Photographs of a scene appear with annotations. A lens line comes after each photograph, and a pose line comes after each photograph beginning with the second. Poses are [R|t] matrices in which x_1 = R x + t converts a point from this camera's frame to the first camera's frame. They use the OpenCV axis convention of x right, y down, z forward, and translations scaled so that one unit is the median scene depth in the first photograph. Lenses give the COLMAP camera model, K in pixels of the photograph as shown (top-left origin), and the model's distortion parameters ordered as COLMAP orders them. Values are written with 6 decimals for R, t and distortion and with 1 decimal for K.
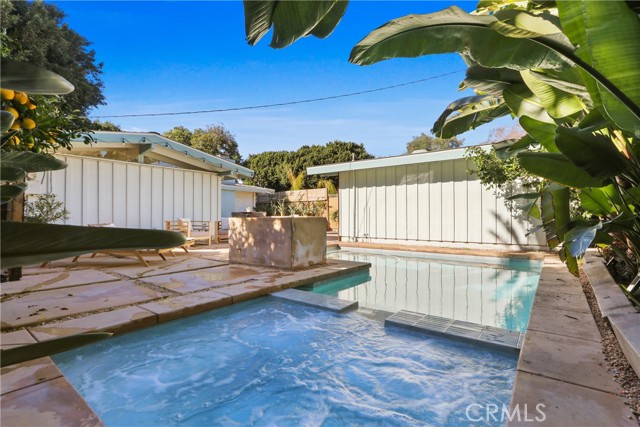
lens RADIAL K [[299.2, 0, 323.4], [0, 299.2, 213.2], [0, 0, 1]] dist [-0.021976, 0.005207]
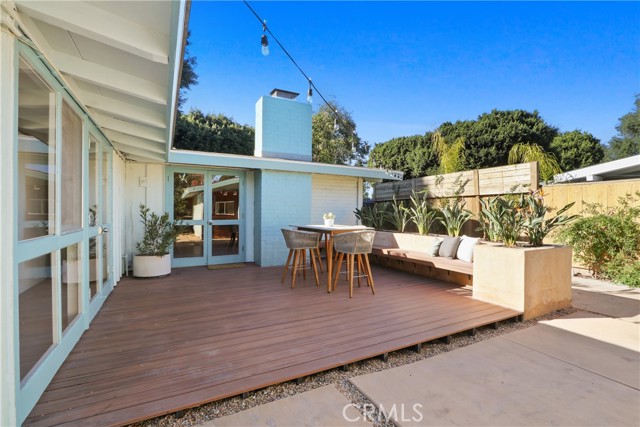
lens RADIAL K [[299.2, 0, 325.1], [0, 299.2, 212.9], [0, 0, 1]] dist [-0.021976, 0.005207]
pose [[0.912086, 0.008609, -0.409909, -0.032443], [-0.004371, 0.999927, 0.011276, -0.007611], [0.409976, -0.008493, 0.912057, 0.205792]]
